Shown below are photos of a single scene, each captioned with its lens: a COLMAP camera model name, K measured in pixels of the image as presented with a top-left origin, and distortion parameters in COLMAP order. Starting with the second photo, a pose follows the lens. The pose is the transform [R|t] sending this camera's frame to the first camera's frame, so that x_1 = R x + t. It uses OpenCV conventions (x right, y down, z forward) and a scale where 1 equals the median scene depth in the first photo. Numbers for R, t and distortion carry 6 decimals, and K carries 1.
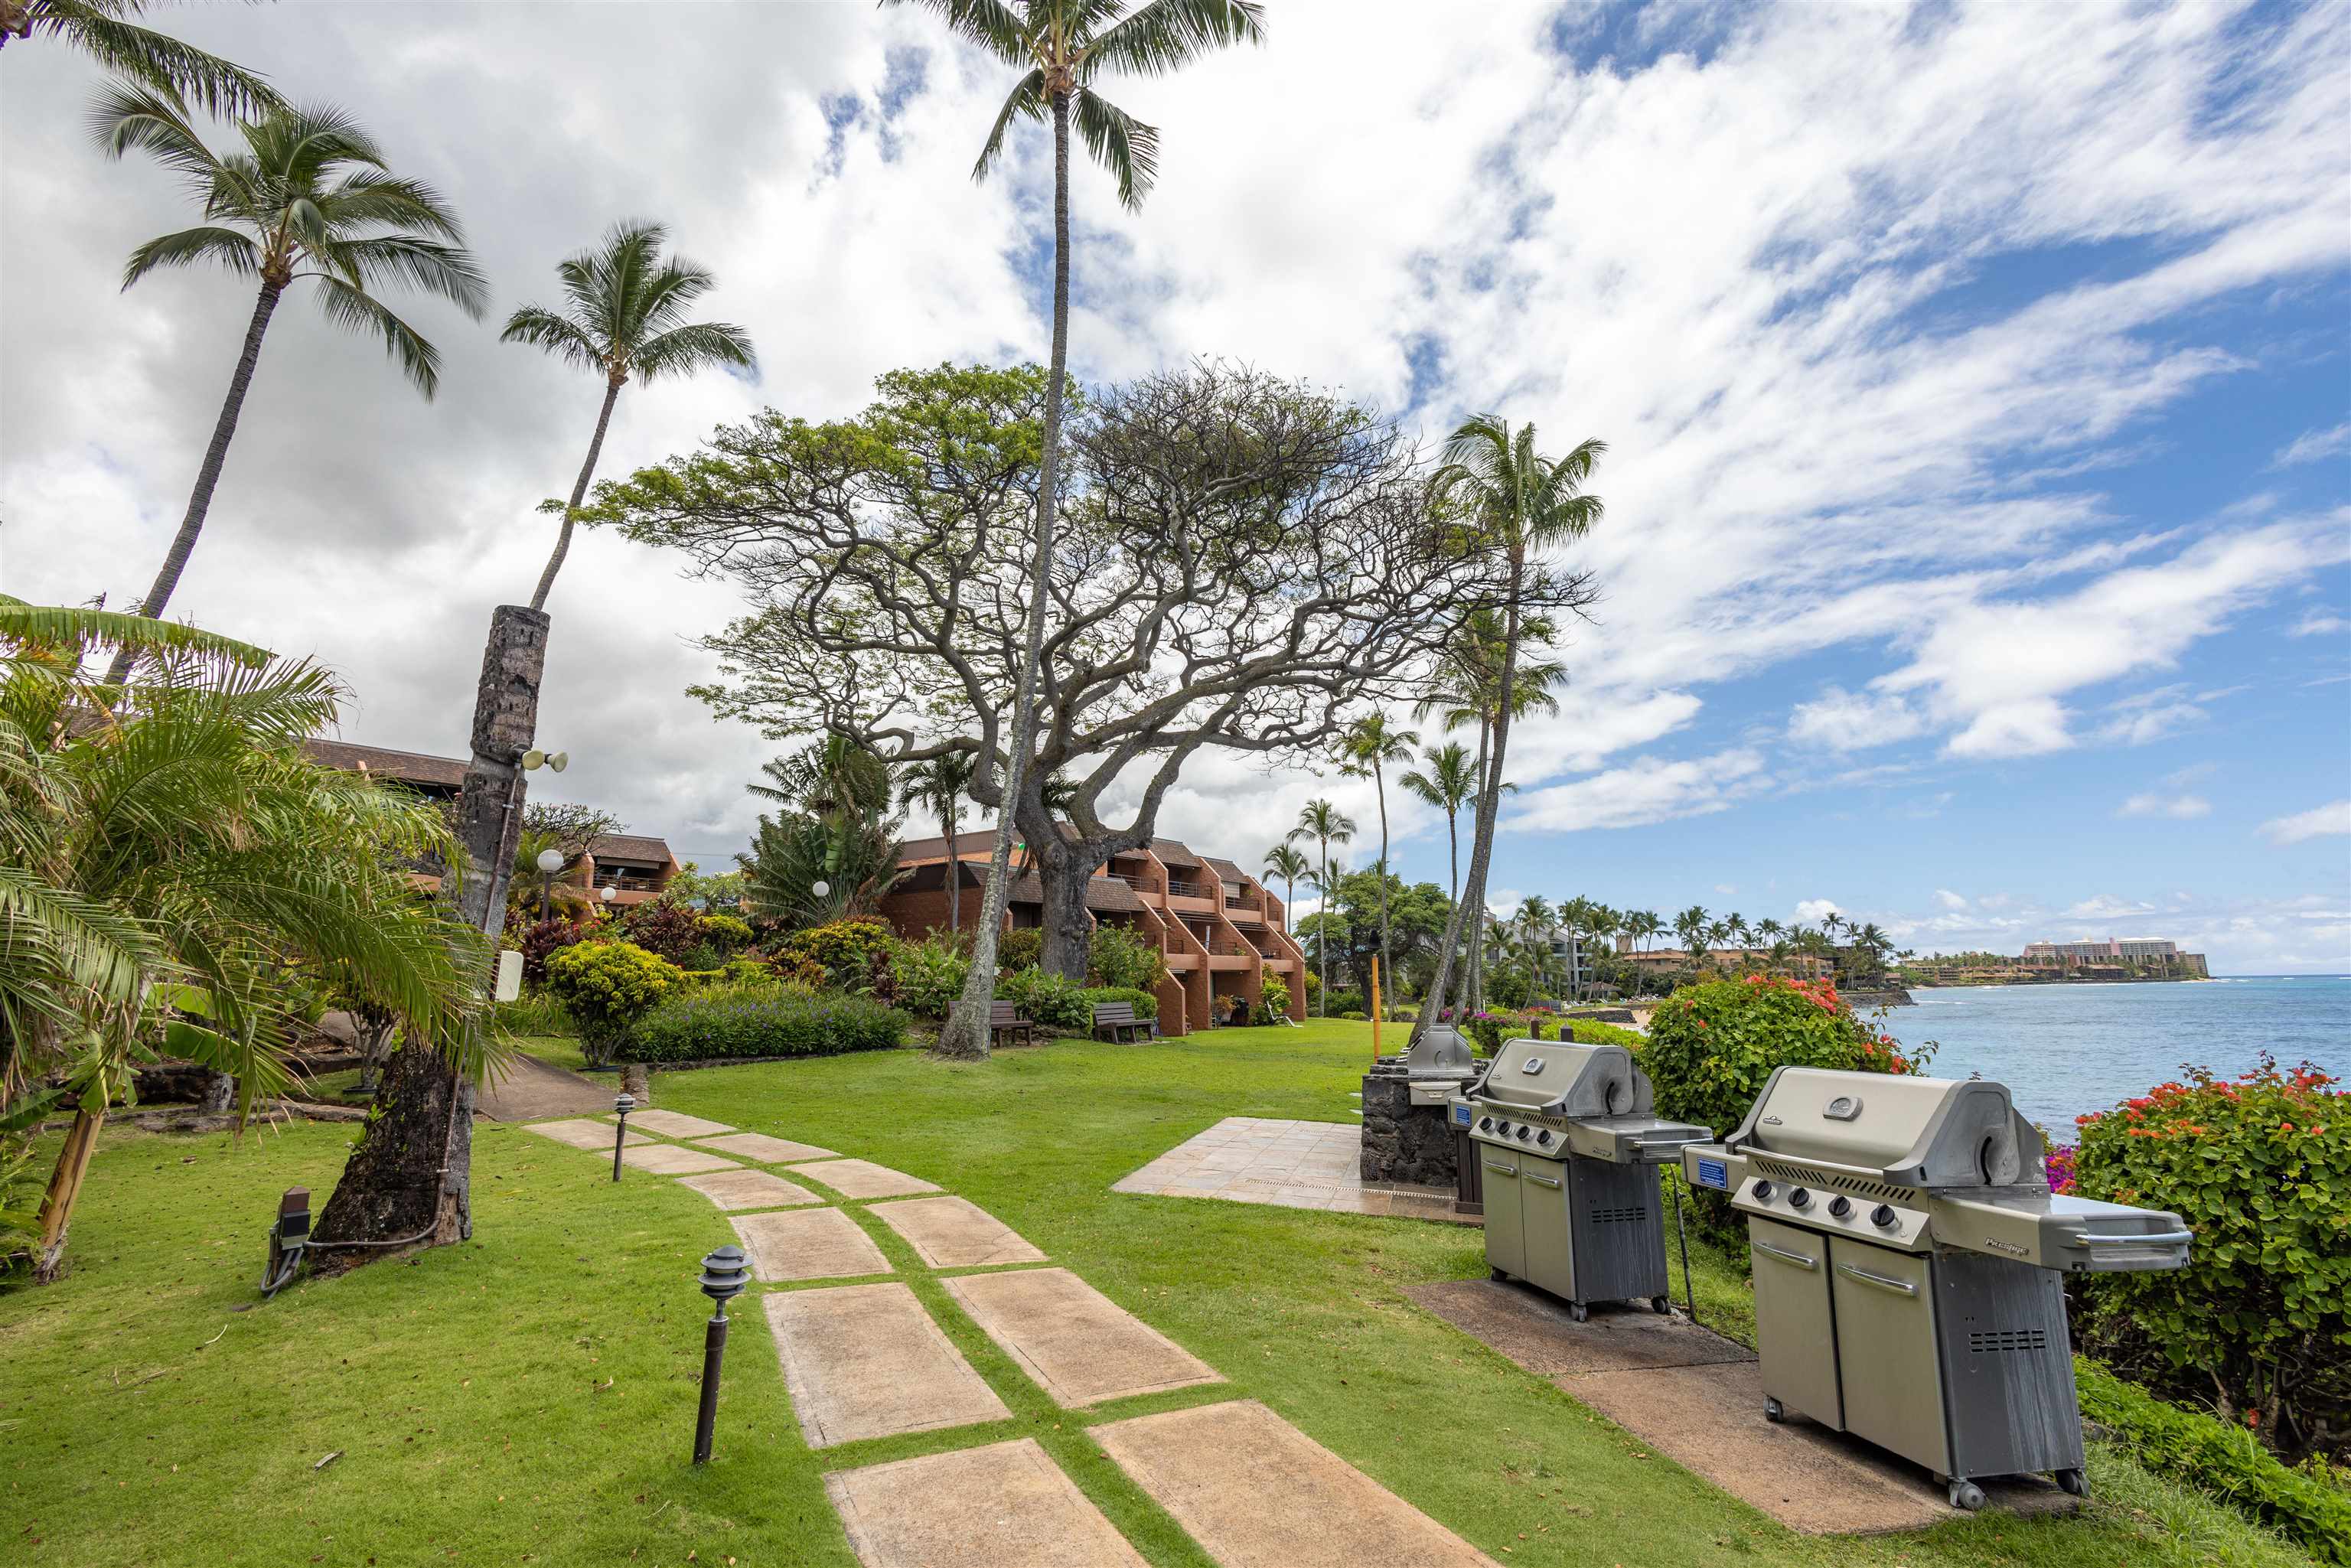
lens RADIAL K [[1069.4, 0, 1174.1], [0, 1069.4, 780.6], [0, 0, 1]] dist [0.015966, -0.006093]
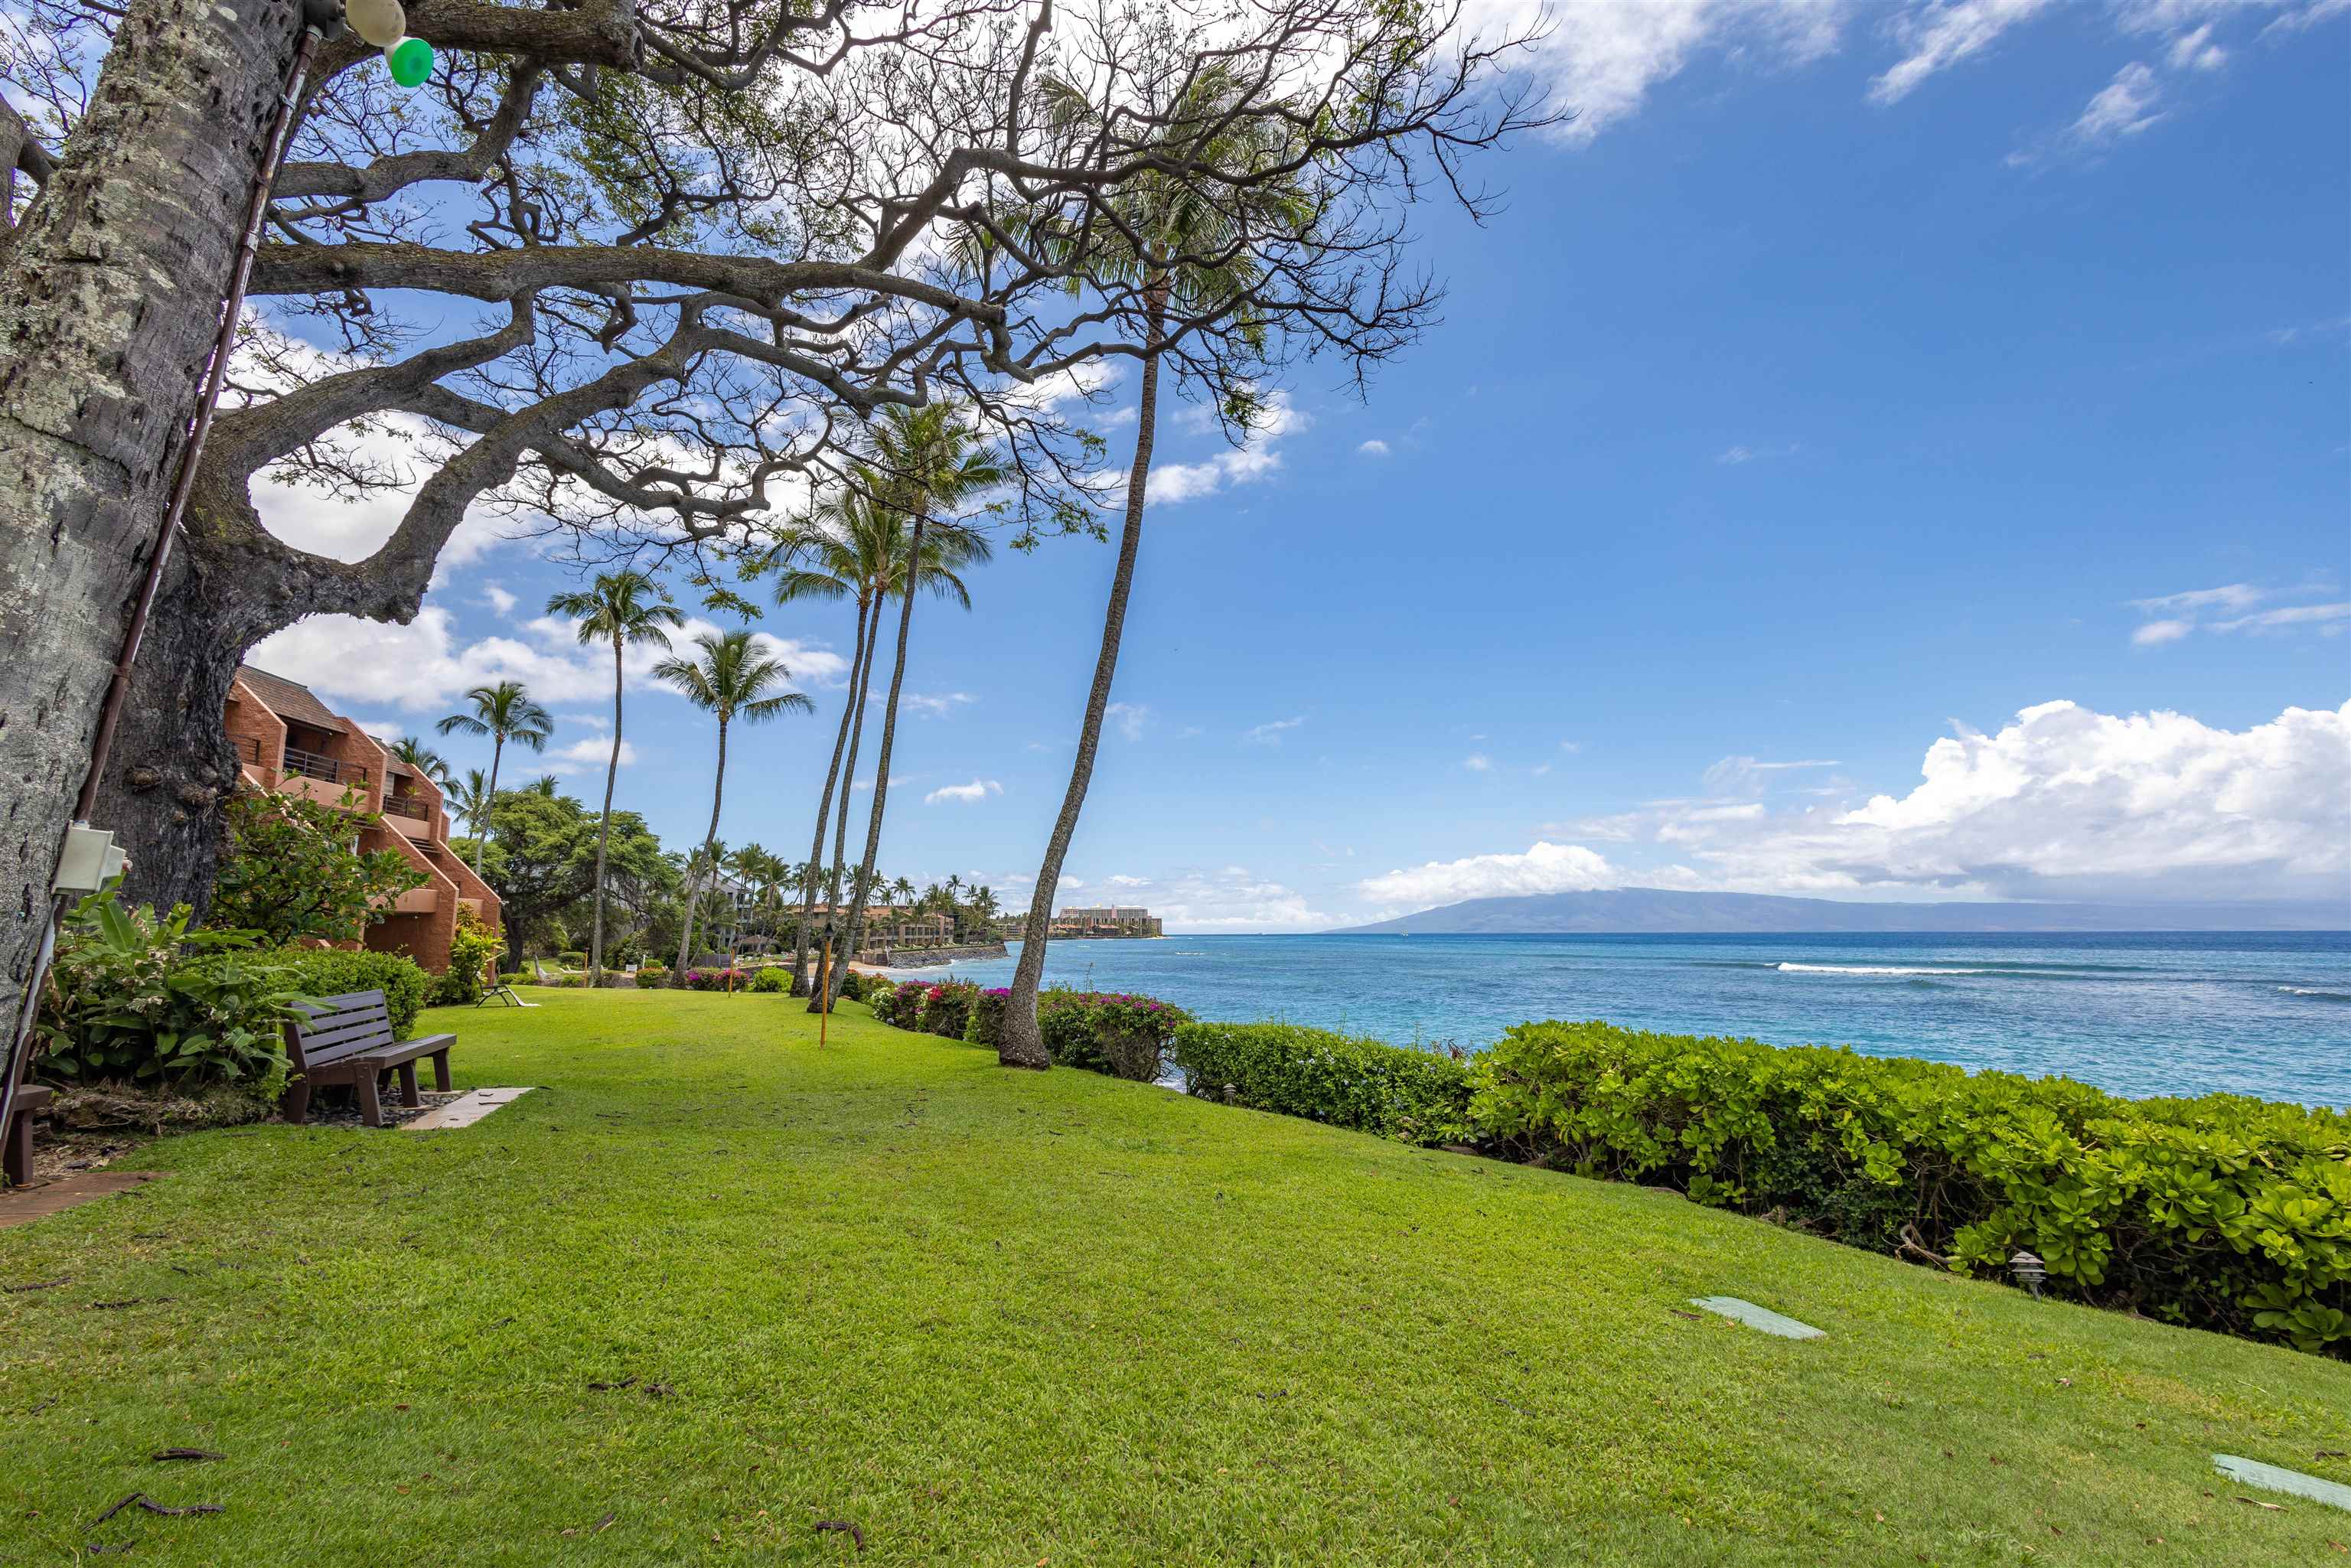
lens RADIAL K [[965.9, 0, 996.5], [0, 965.9, 788.6], [0, 0, 1]] dist [0.000608, 0.000040]
pose [[0.722530, 0.113684, 0.681928, -0.055782], [-0.138970, 0.990136, -0.017821, 0.053366], [-0.677228, -0.081891, 0.731202, 0.286072]]
